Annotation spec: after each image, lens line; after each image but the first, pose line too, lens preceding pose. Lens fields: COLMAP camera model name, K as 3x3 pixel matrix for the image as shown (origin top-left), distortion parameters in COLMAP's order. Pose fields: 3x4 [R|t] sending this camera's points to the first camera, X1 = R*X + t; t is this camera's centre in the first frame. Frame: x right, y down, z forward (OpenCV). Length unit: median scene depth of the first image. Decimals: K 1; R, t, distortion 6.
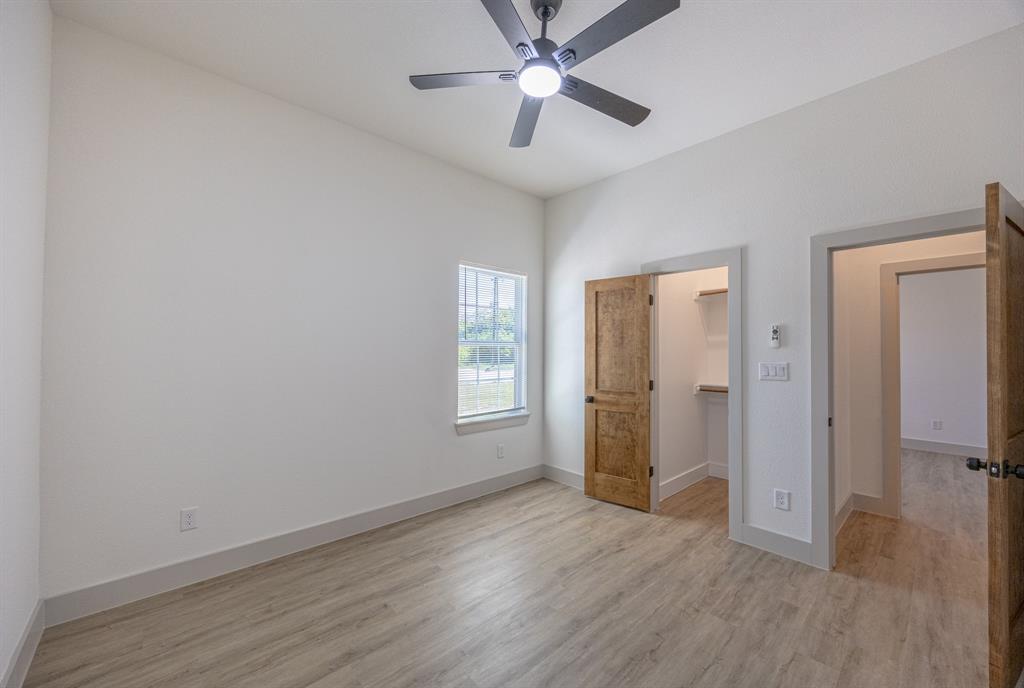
lens RADIAL K [[394.8, 0, 513.2], [0, 394.8, 348.5], [0, 0, 1]] dist [-0.008267, 0.000298]
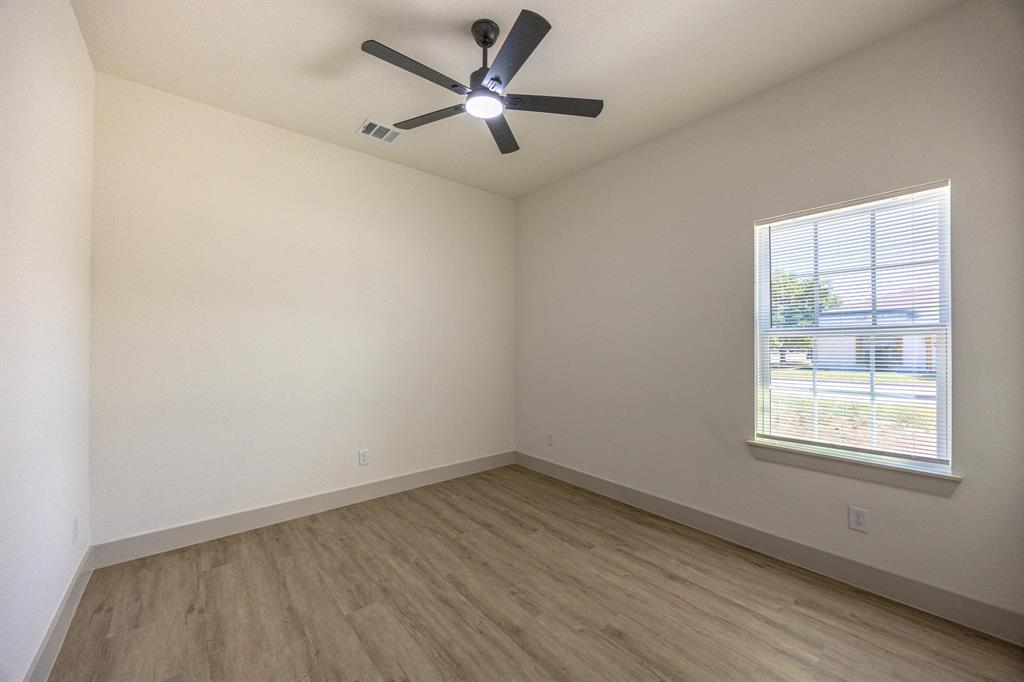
lens RADIAL K [[391.0, 0, 509.8], [0, 391.0, 342.0], [0, 0, 1]] dist [-0.001746, -0.000210]
pose [[-0.050674, -0.012127, -0.998642, 0.771130], [0.005890, 0.999905, -0.012441, 0.010060], [0.998698, -0.006512, -0.050598, 0.722948]]
